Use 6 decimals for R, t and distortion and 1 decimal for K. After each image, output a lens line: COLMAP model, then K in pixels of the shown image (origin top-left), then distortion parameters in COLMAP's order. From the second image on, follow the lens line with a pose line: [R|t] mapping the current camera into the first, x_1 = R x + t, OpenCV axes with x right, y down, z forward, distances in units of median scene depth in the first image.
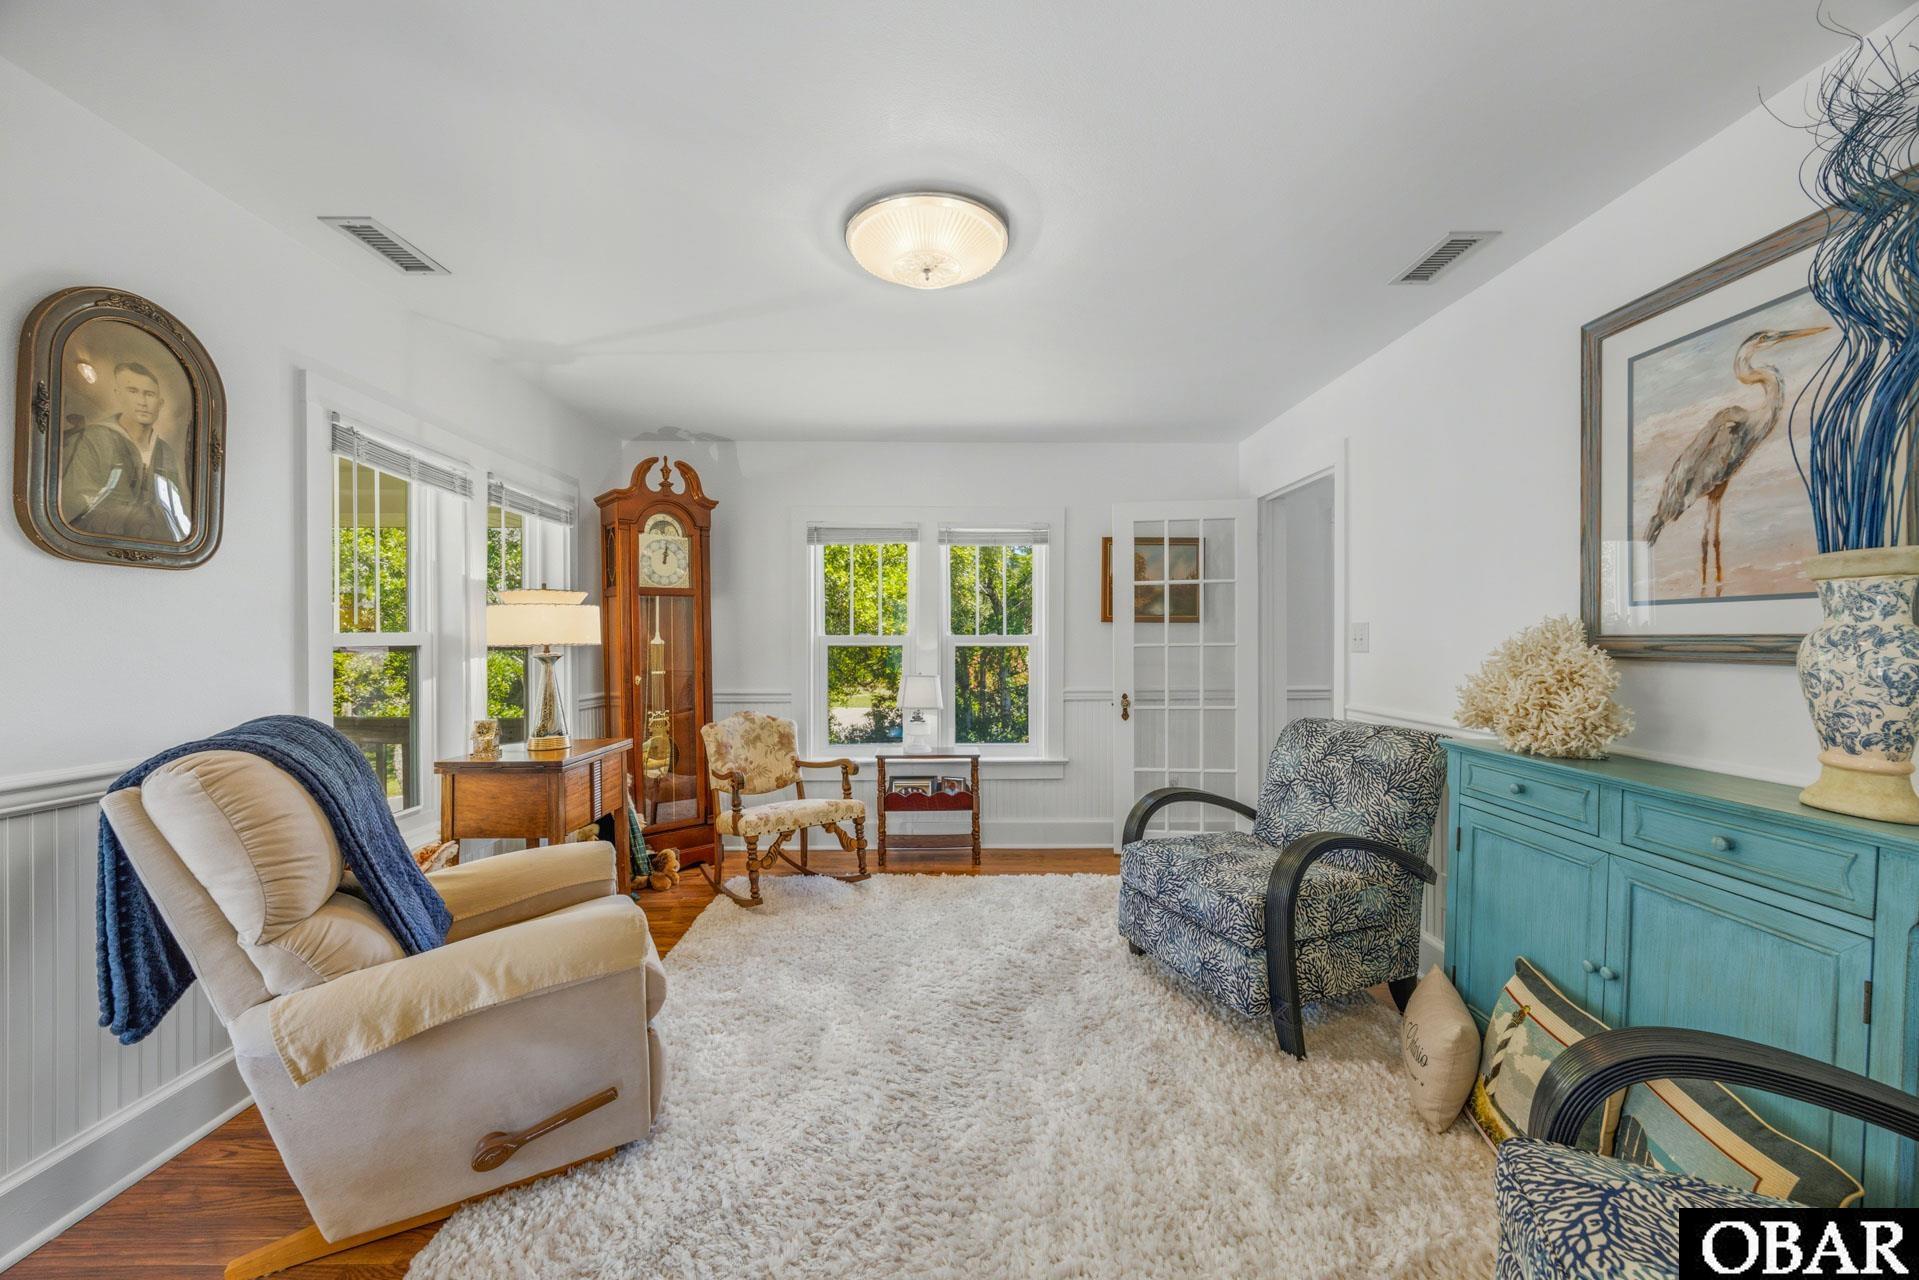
lens RADIAL K [[722.3, 0, 957.0], [0, 722.3, 637.7], [0, 0, 1]] dist [-0.007251, 0.000012]
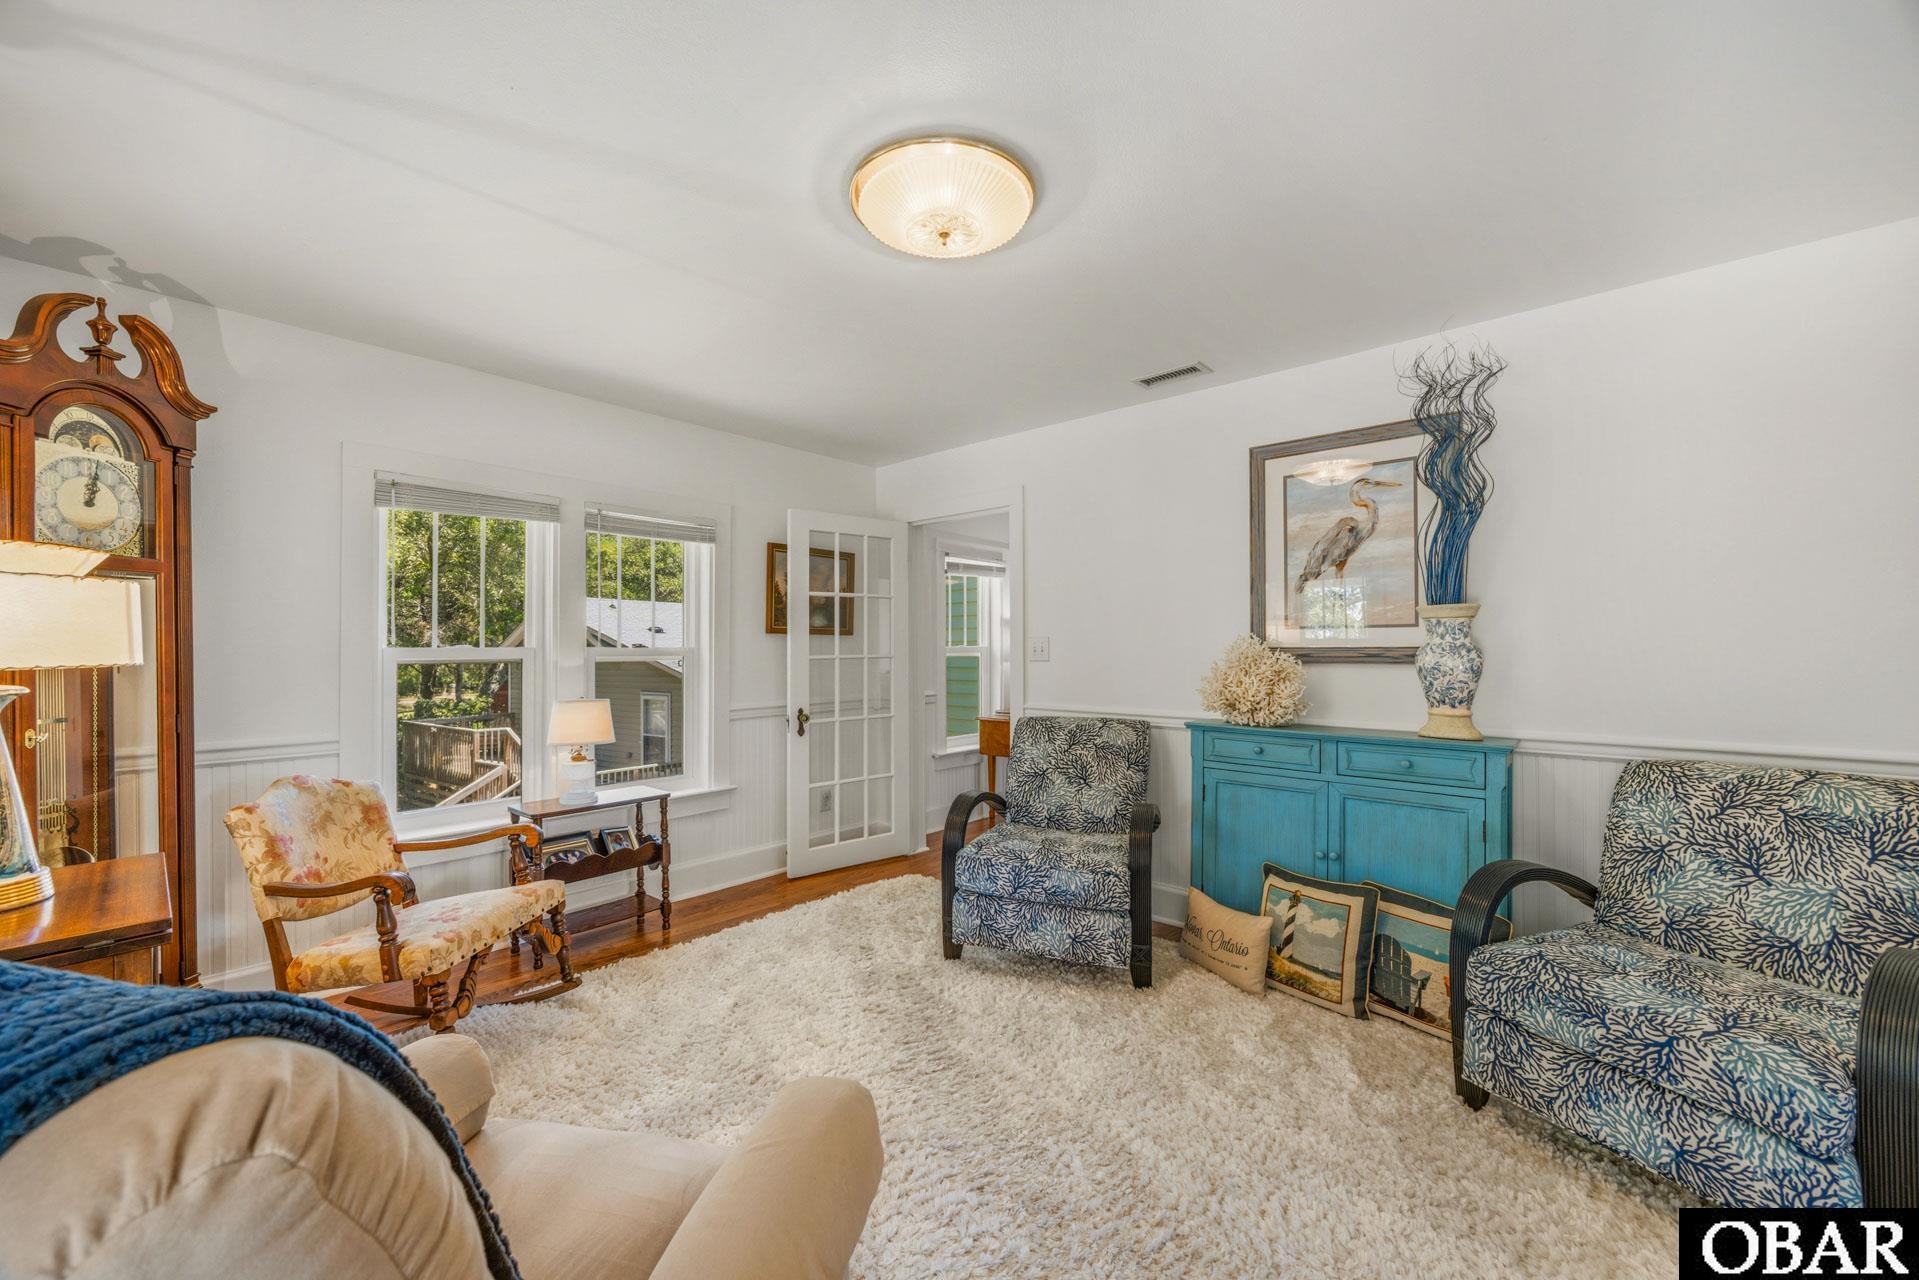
lens RADIAL K [[722.3, 0, 957.0], [0, 722.3, 637.7], [0, 0, 1]] dist [-0.007251, 0.000012]
pose [[0.681684, 0.011507, 0.731556, -0.583871], [0.002023, 0.999843, -0.017612, 0.001154], [-0.731644, 0.013486, 0.681554, 0.340569]]
